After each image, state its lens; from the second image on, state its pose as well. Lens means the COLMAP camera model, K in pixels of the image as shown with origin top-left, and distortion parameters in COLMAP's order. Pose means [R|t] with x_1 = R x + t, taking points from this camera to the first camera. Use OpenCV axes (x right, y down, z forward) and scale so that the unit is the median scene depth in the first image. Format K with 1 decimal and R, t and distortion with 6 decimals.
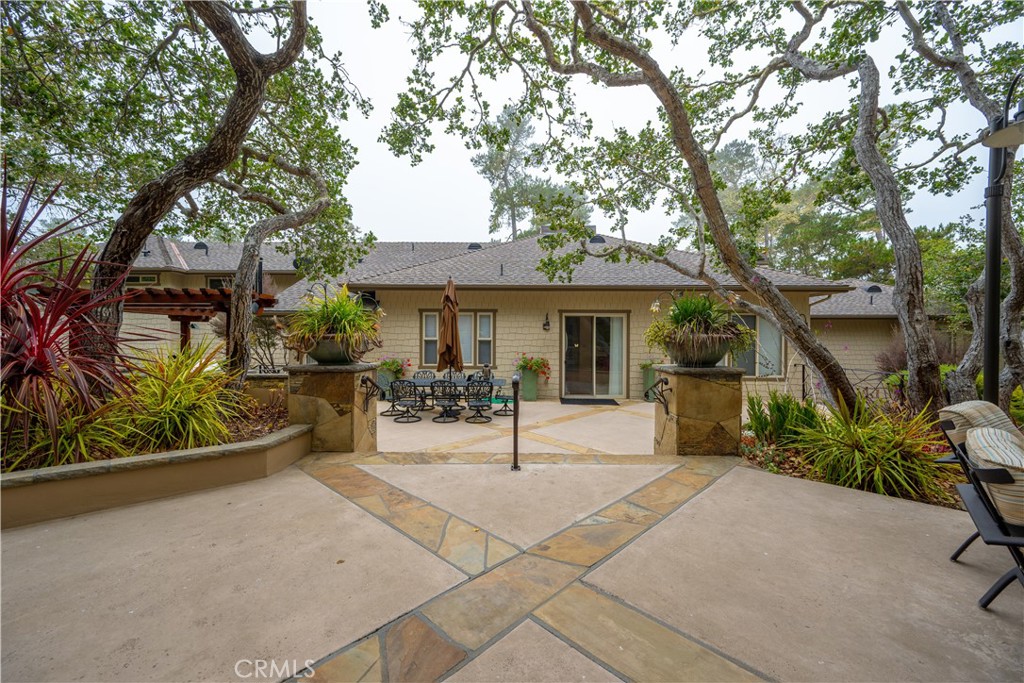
lens RADIAL K [[397.6, 0, 513.9], [0, 397.6, 341.8], [0, 0, 1]] dist [-0.001280, -0.000220]
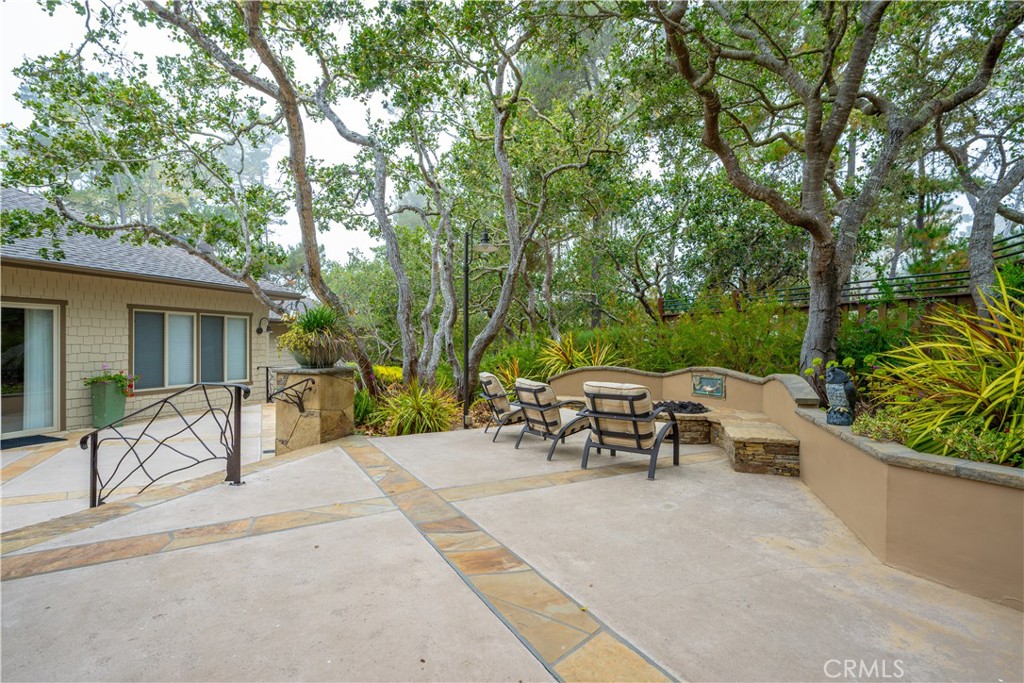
lens RADIAL K [[493.9, 0, 515.0], [0, 493.9, 341.0], [0, 0, 1]] dist [0.000006, -0.000040]
pose [[0.297282, -0.001924, 0.954788, -0.312893], [0.007478, 0.999972, -0.000313, -0.004532], [-0.954761, 0.007233, 0.297288, 0.008995]]
